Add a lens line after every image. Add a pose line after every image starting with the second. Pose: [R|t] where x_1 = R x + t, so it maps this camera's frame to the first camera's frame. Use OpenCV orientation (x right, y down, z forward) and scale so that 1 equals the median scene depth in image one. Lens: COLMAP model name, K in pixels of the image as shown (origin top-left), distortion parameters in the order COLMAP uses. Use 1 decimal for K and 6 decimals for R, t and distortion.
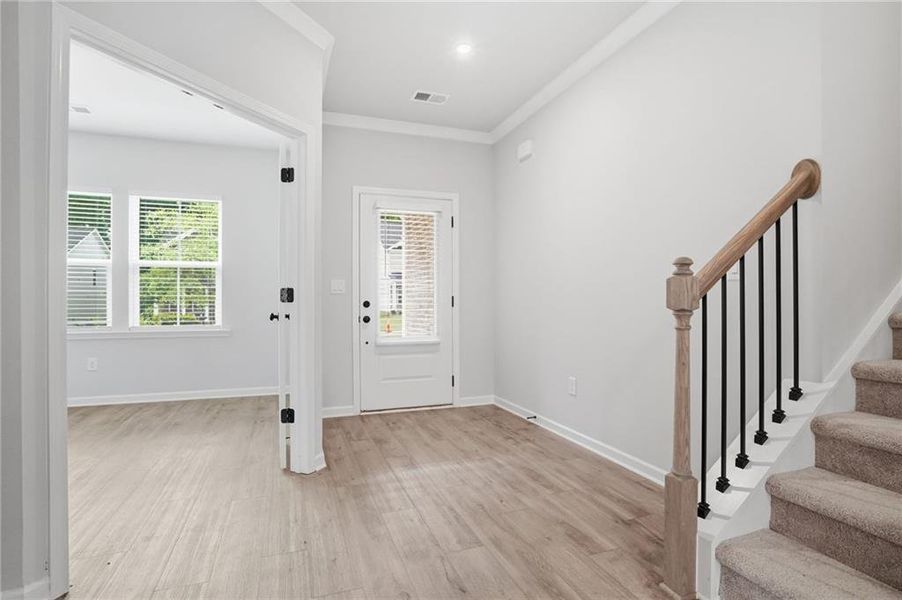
lens RADIAL K [[428.5, 0, 442.6], [0, 428.5, 301.5], [0, 0, 1]] dist [-0.051605, 0.019636]
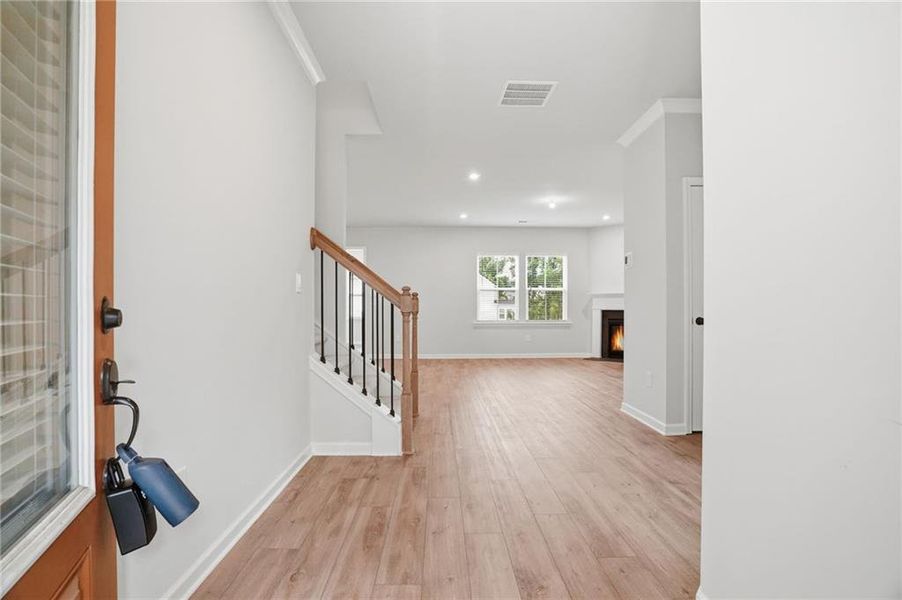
lens RADIAL K [[428.5, 0, 442.6], [0, 428.5, 301.5], [0, 0, 1]] dist [-0.051605, 0.019636]
pose [[-0.946148, 0.006081, 0.323676, -0.169081], [0.001213, 0.999883, -0.015241, 0.000273], [-0.323731, -0.014028, -0.946045, 1.840425]]
